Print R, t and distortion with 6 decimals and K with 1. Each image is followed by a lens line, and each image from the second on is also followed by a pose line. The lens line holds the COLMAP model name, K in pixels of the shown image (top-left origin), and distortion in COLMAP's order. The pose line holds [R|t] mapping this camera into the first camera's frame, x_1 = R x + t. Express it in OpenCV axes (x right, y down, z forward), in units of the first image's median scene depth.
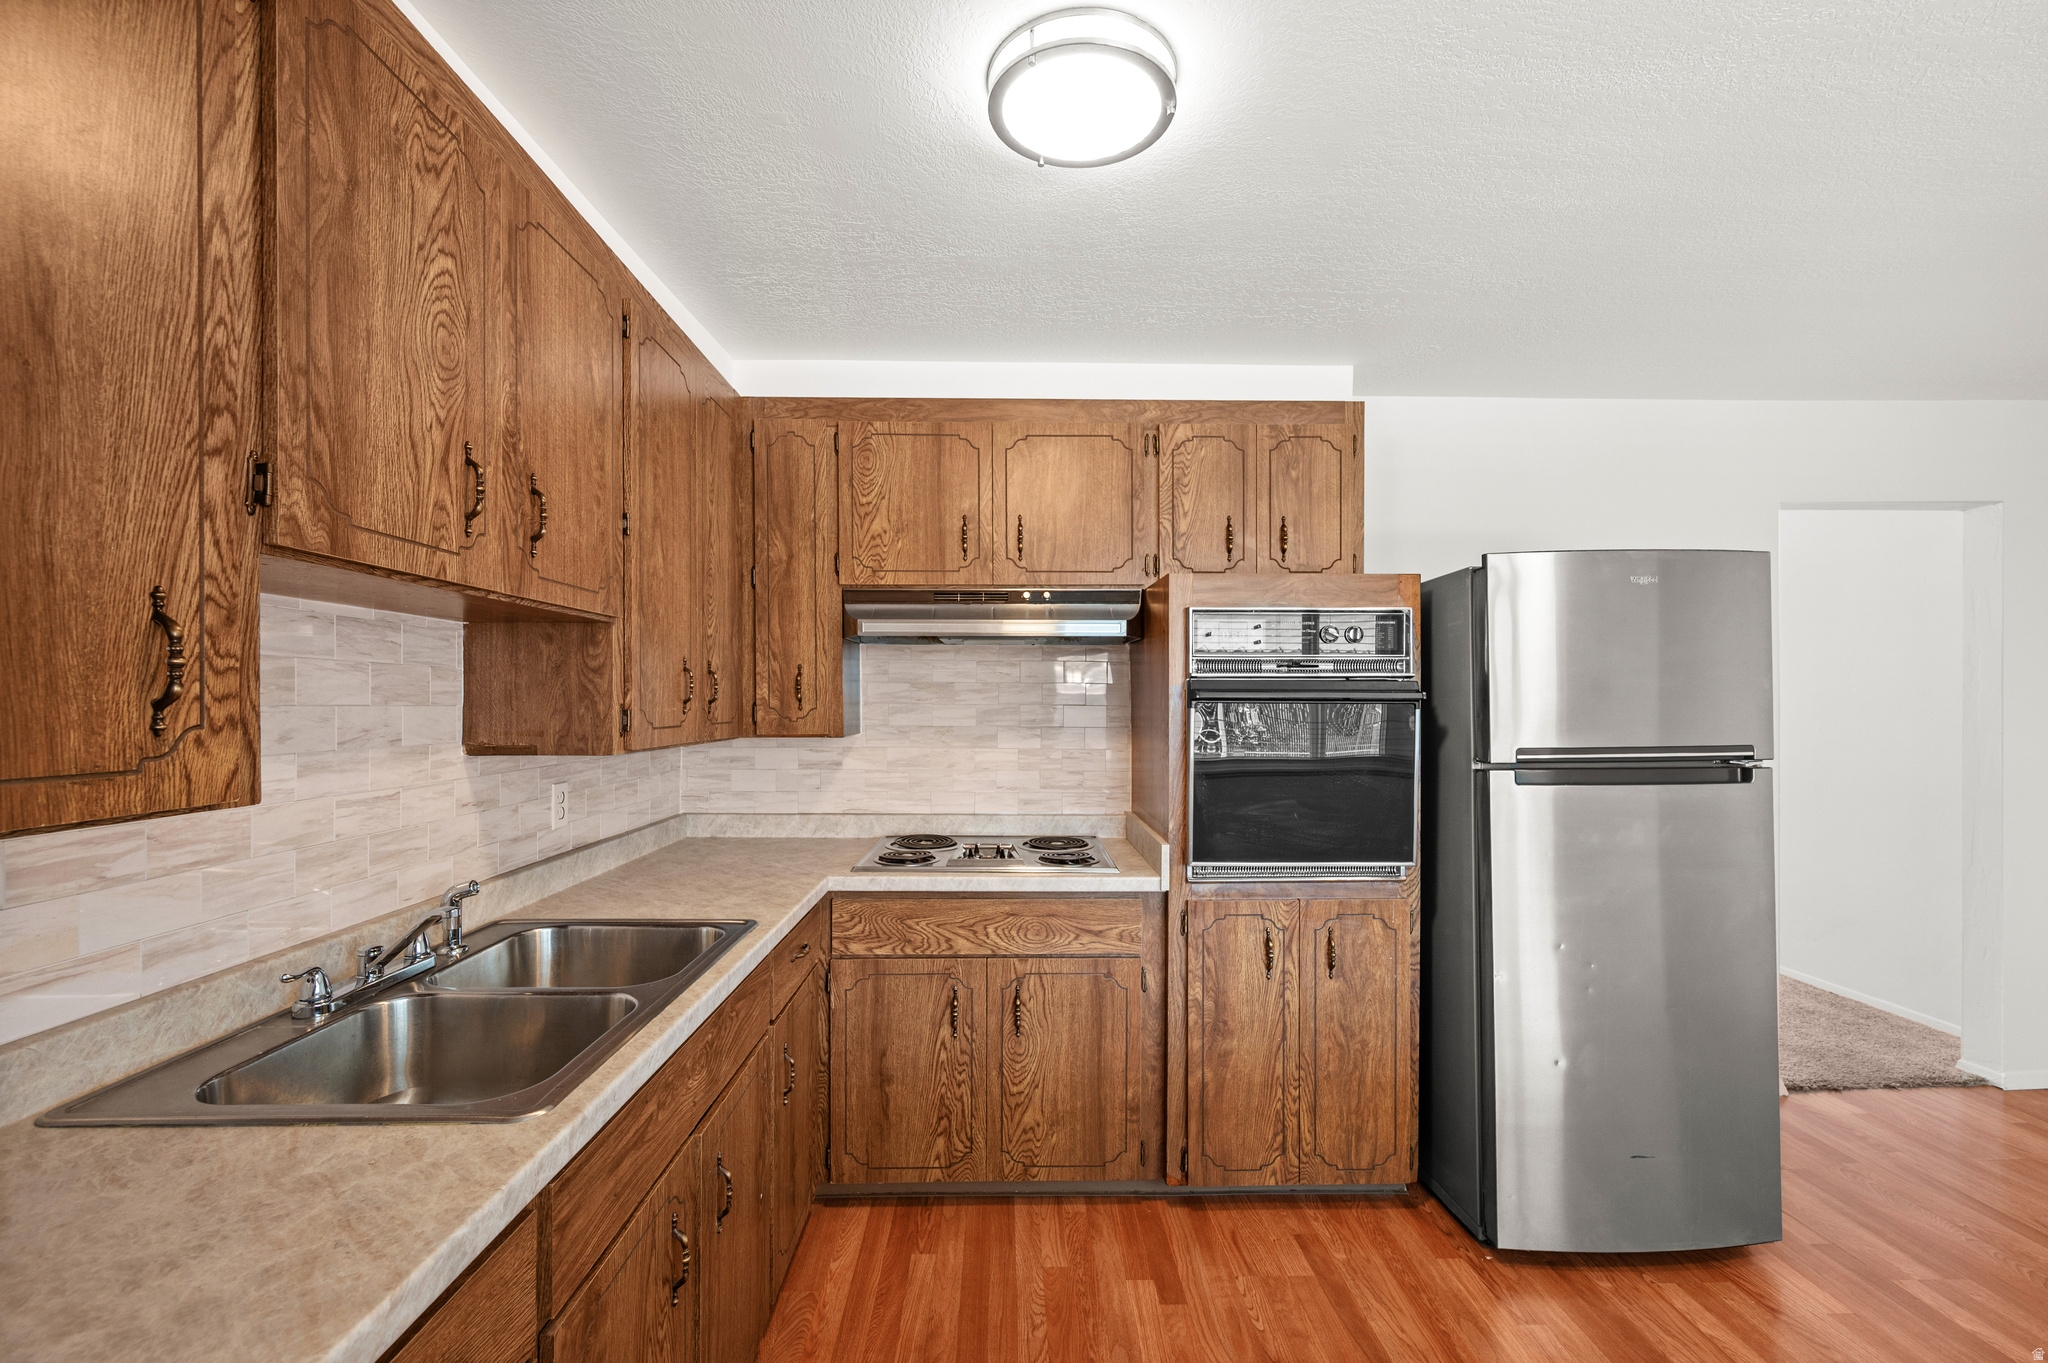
lens RADIAL K [[823.6, 0, 1033.2], [0, 823.6, 705.4], [0, 0, 1]] dist [-0.000076, -0.000071]
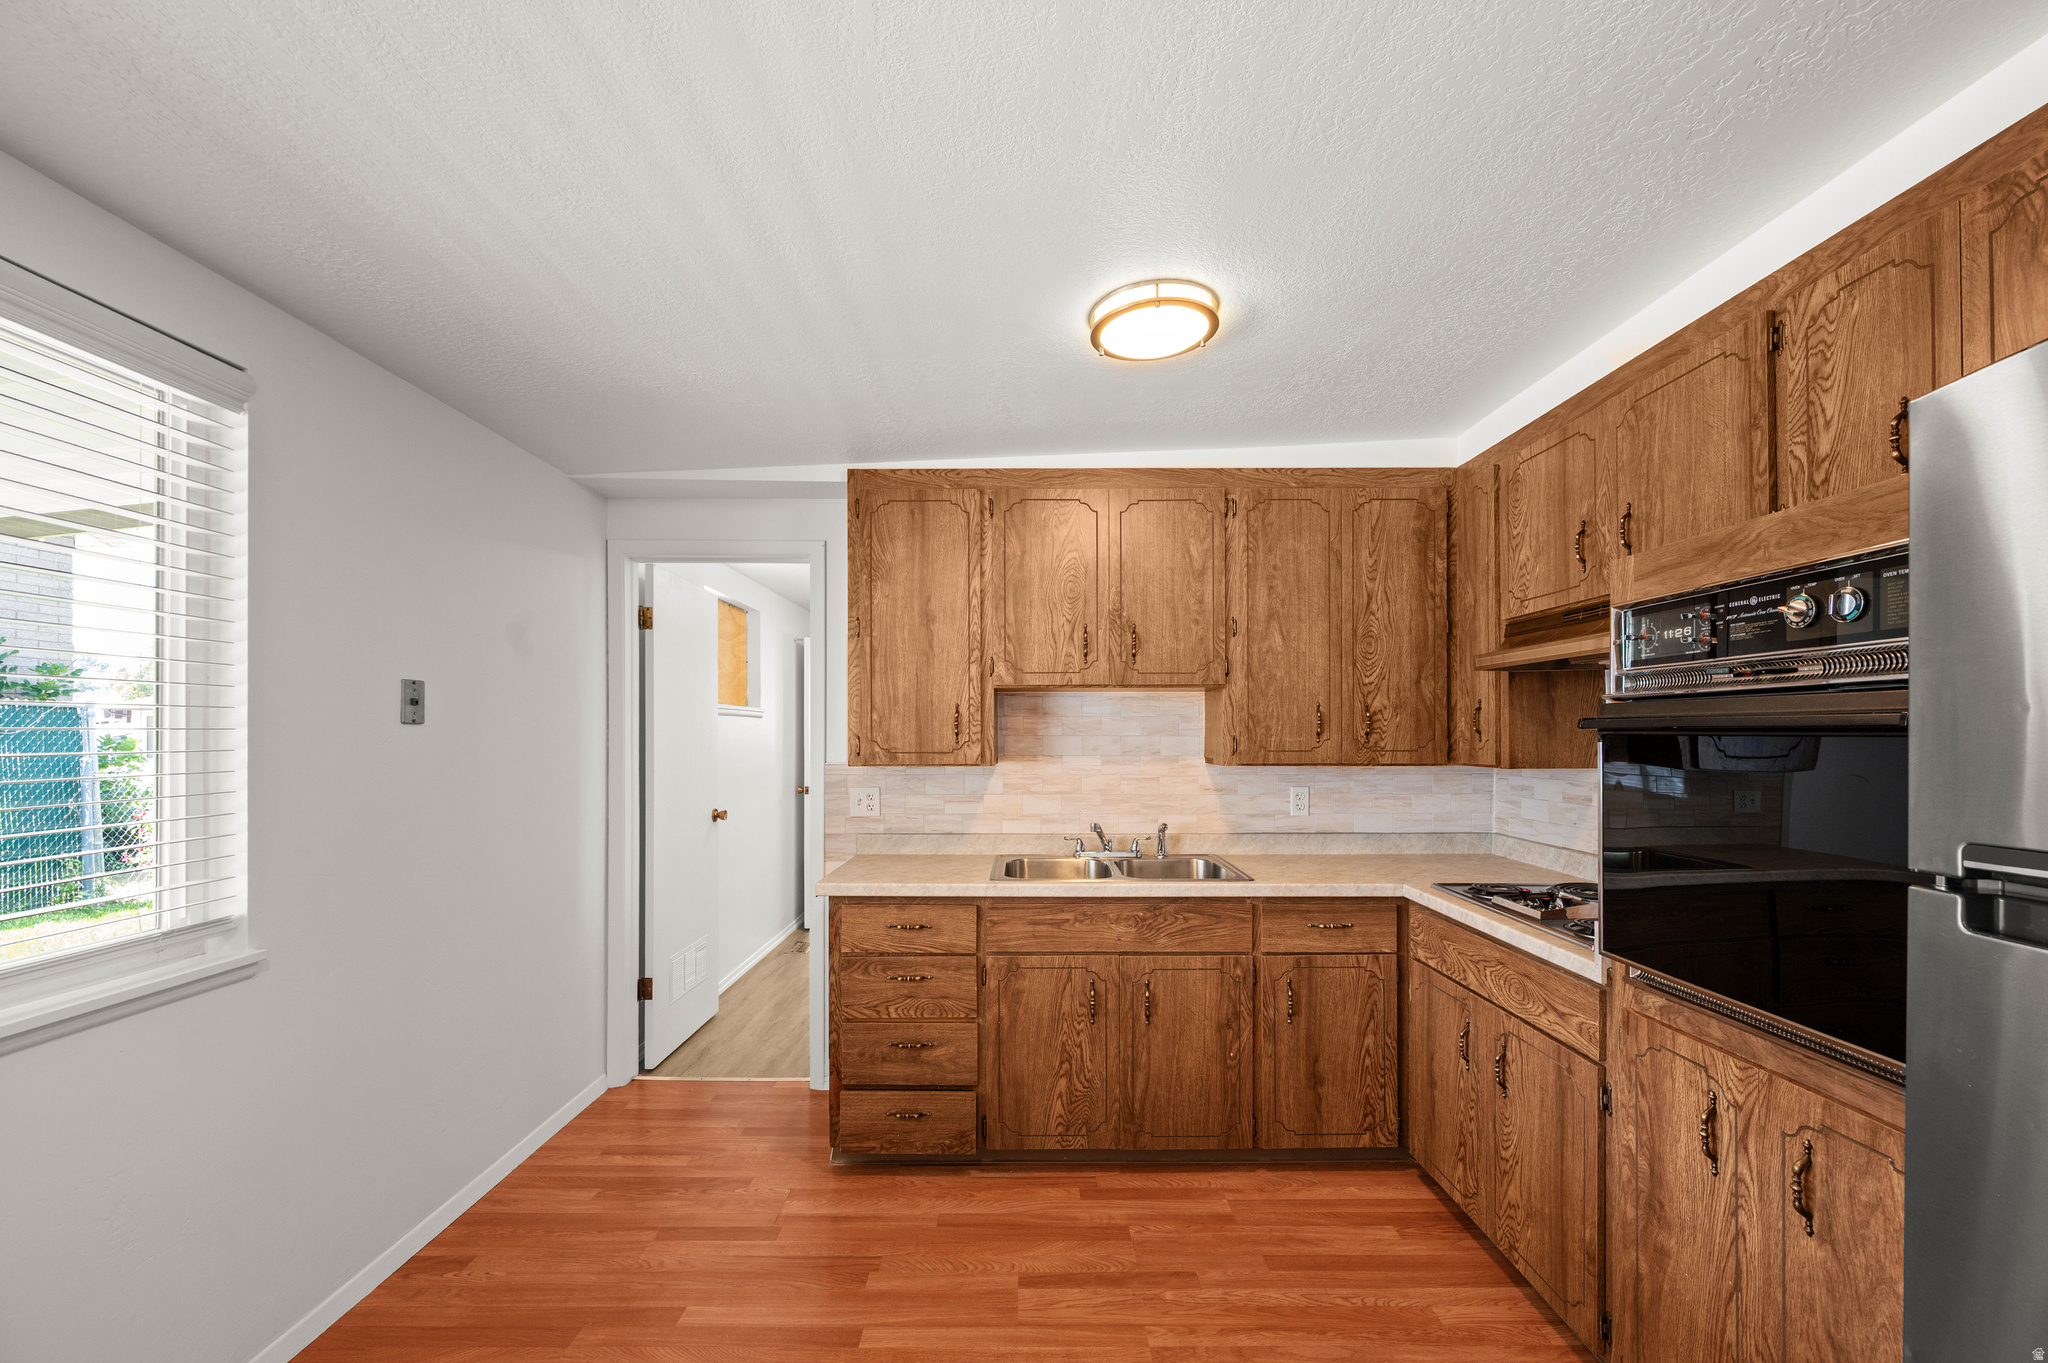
lens RADIAL K [[832.3, 0, 1023.7], [0, 832.3, 731.7], [0, 0, 1]] dist [-0.000579, -0.000208]
pose [[-0.024763, -0.003587, -0.999687, 0.932458], [-0.003370, 0.999988, -0.003505, -0.001657], [0.999688, 0.003282, -0.024775, 0.487139]]
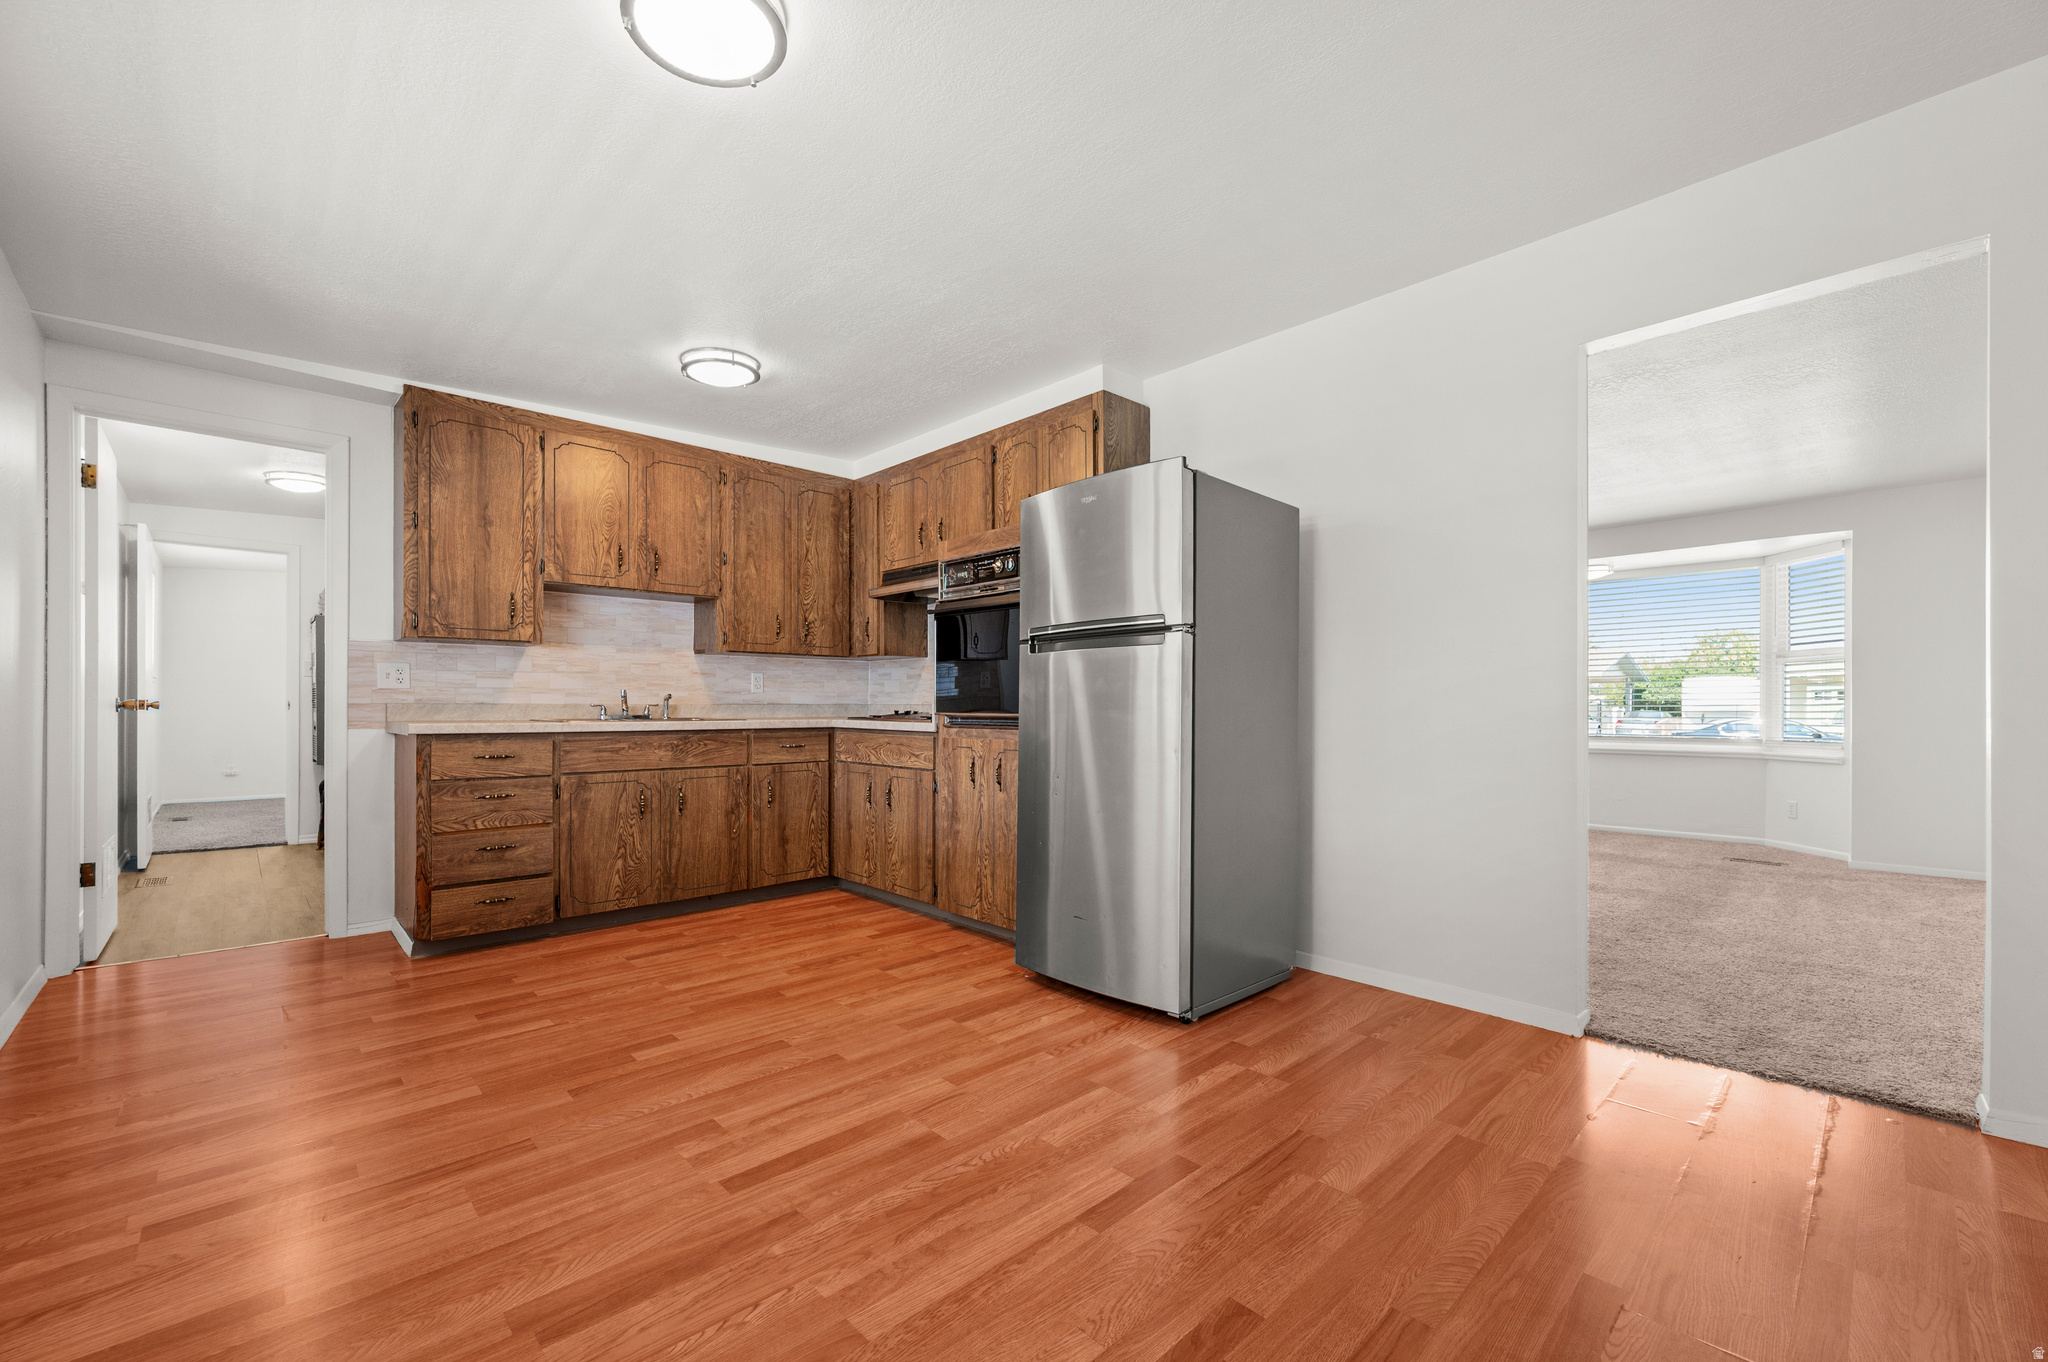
lens RADIAL K [[834.6, 0, 1027.6], [0, 834.6, 701.9], [0, 0, 1]] dist [-0.000390, 0.000291]
pose [[0.673441, -0.003500, -0.739232, 1.543127], [-0.002655, 0.999971, -0.007153, 0.176769], [0.739236, 0.006780, 0.673412, -0.008177]]
